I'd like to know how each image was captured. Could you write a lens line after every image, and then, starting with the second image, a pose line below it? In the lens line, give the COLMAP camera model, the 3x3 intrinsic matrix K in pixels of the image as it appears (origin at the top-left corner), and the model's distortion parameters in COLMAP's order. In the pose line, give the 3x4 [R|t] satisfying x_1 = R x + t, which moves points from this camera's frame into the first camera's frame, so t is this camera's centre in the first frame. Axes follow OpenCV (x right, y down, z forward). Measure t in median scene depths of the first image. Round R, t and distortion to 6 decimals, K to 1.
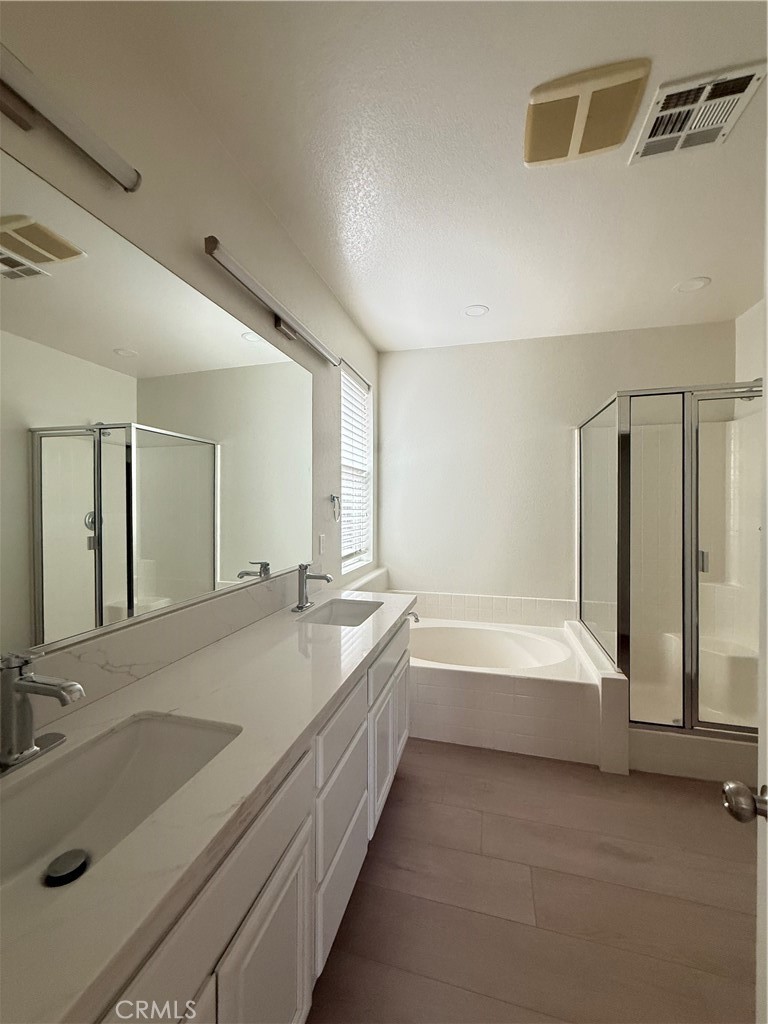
lens RADIAL K [[416.4, 0, 379.7], [0, 416.4, 513.0], [0, 0, 1]] dist [-0.000320, -0.000335]
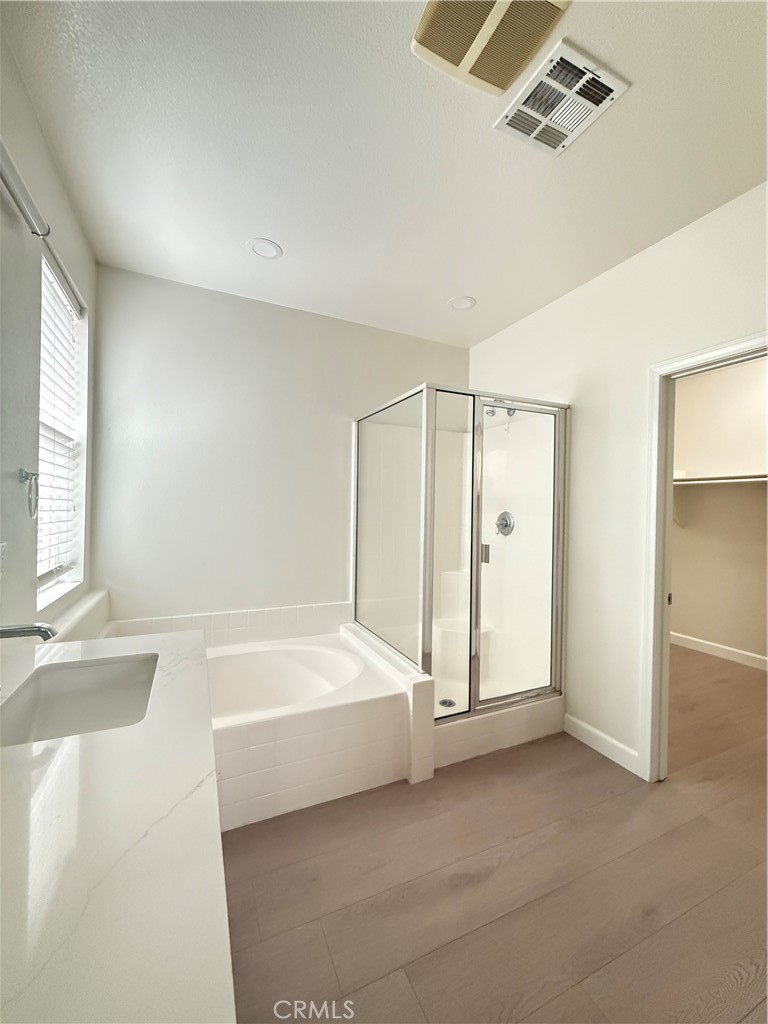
lens RADIAL K [[416.4, 0, 389.2], [0, 416.4, 511.0], [0, 0, 1]] dist [-0.000320, -0.000335]
pose [[0.760976, 0.009392, 0.648713, -0.101699], [-0.005302, 0.999952, -0.008258, 0.012704], [-0.648759, 0.002845, 0.760989, 0.274702]]
